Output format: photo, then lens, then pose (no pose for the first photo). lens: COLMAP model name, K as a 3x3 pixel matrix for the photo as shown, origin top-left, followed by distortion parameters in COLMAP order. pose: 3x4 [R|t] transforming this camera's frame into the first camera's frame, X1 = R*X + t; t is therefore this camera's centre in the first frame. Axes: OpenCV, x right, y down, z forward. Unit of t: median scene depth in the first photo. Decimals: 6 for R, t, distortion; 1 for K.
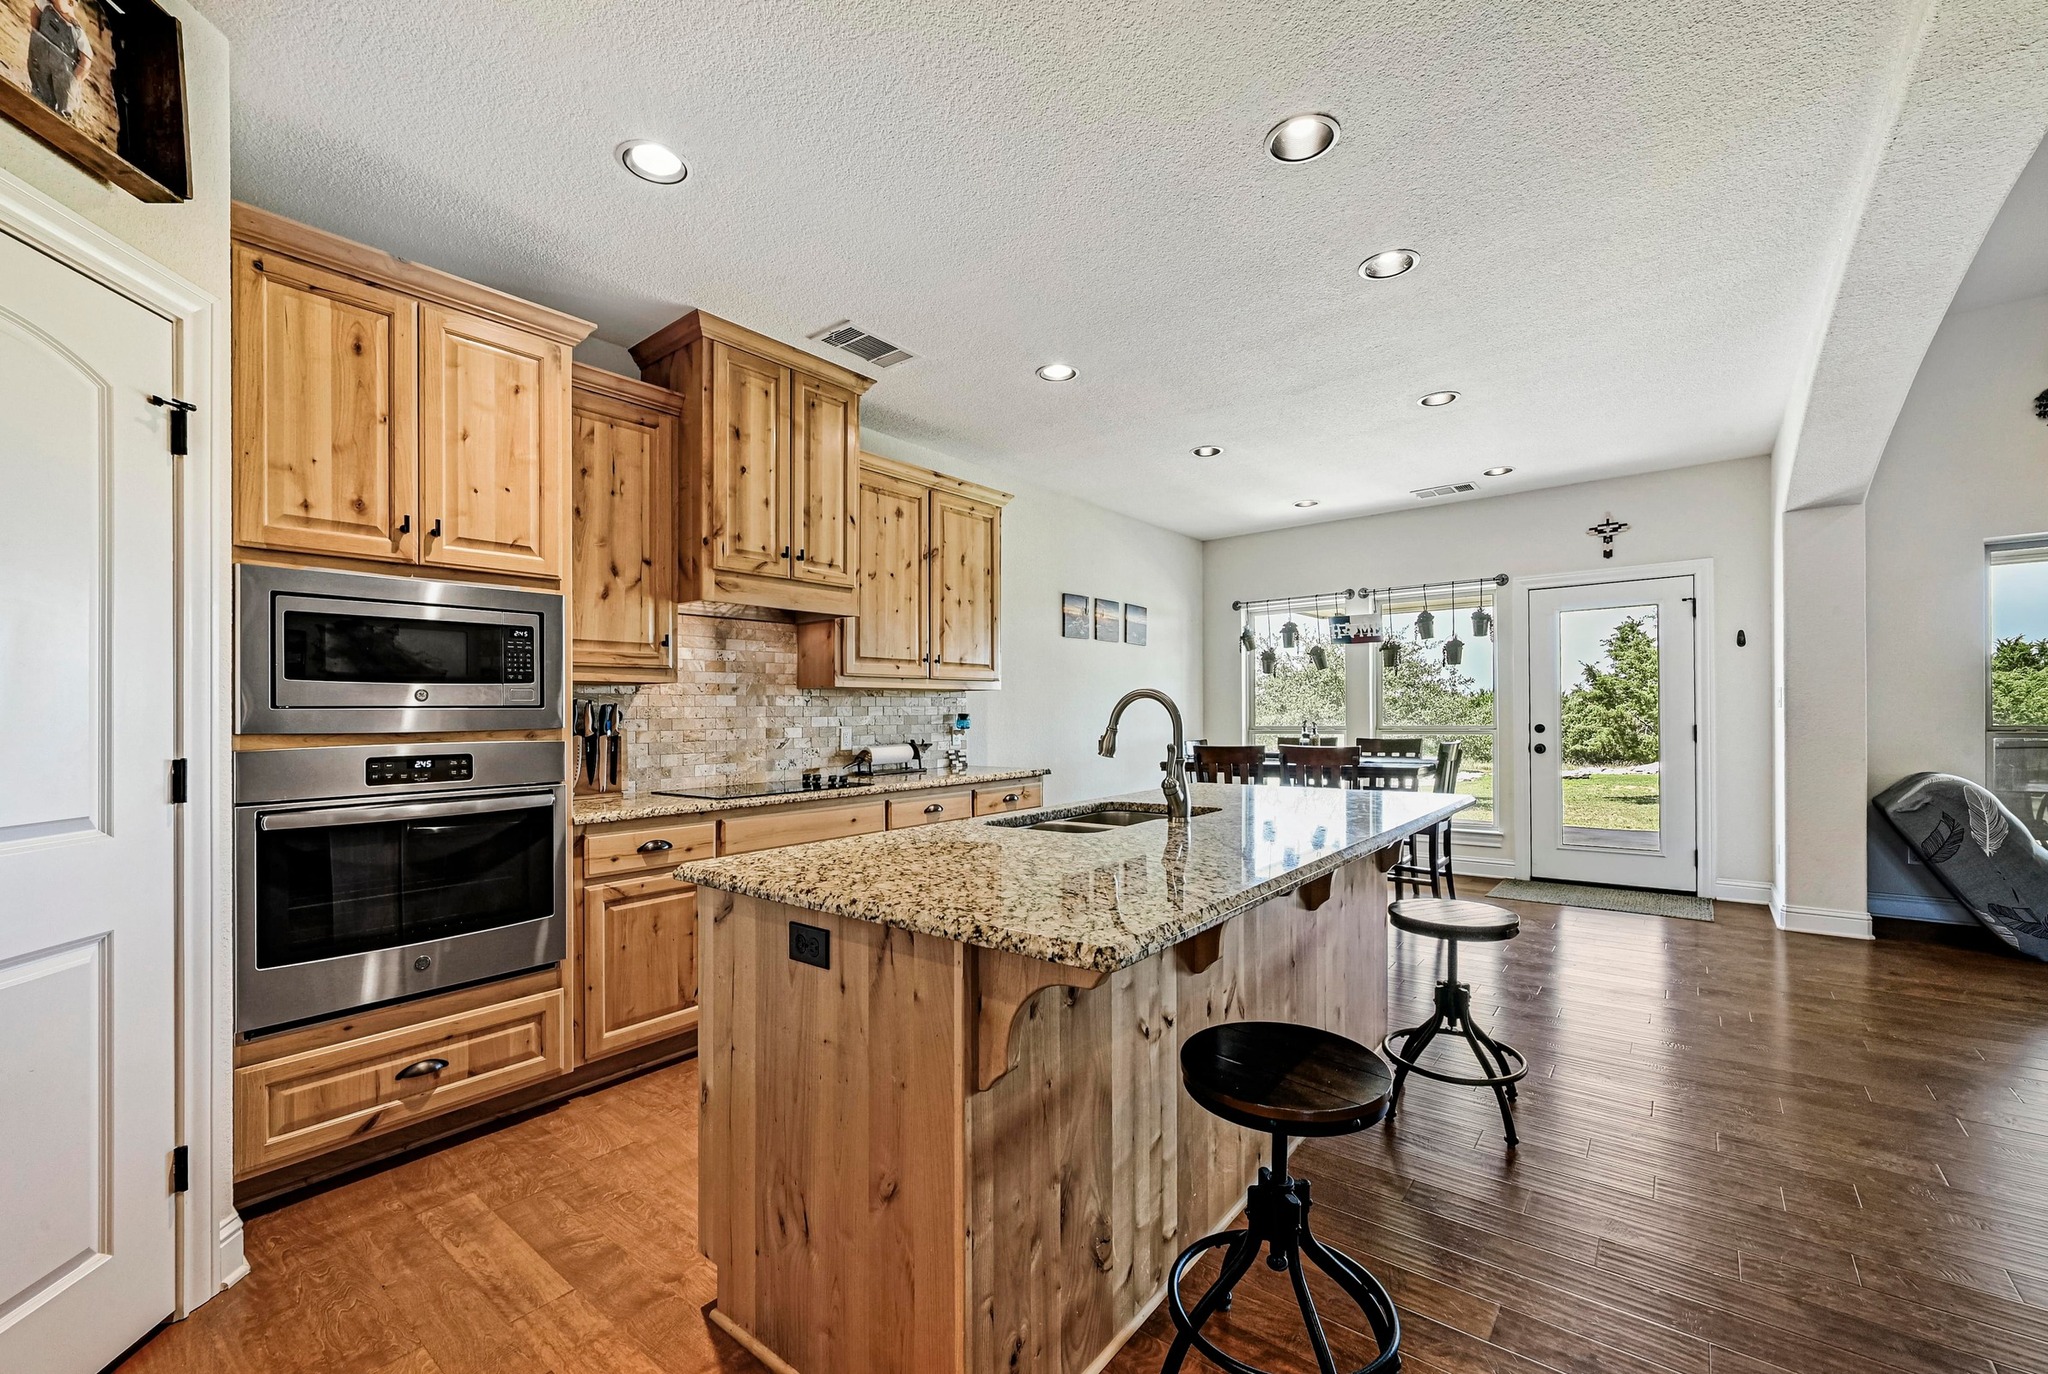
lens RADIAL K [[830.6, 0, 1017.8], [0, 830.6, 724.2], [0, 0, 1]] dist [-0.001455, 0.000892]
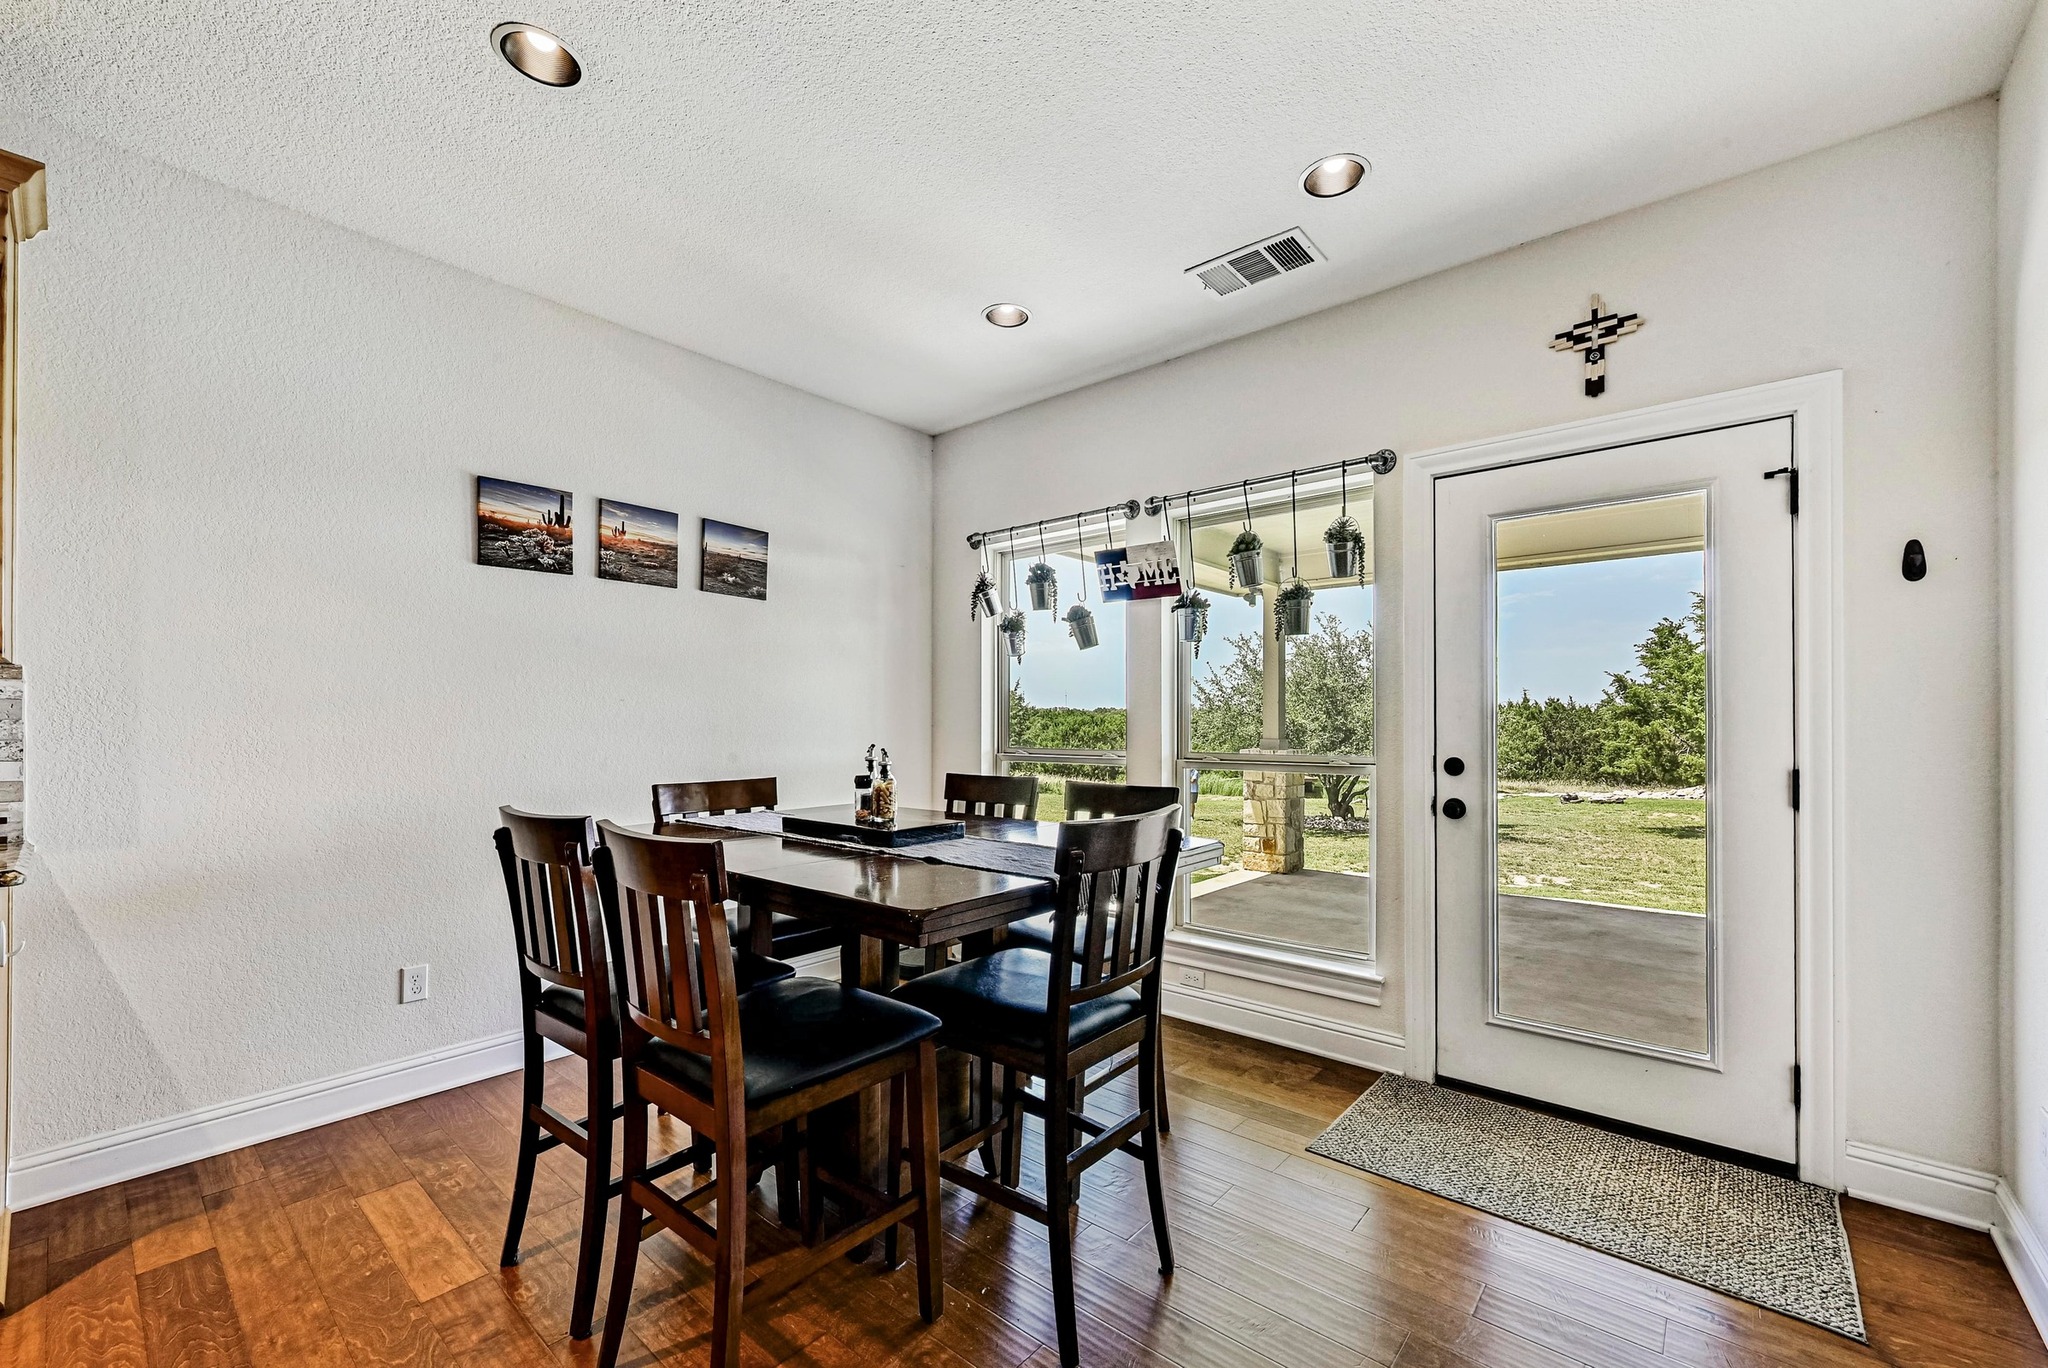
lens RADIAL K [[830.6, 0, 1036.4], [0, 830.6, 719.4], [0, 0, 1]] dist [-0.001455, 0.000892]
pose [[0.999719, 0.014722, -0.018600, 0.517710], [-0.014992, 0.999783, -0.014436, -0.014866], [0.018383, 0.014711, 0.999723, 0.674738]]
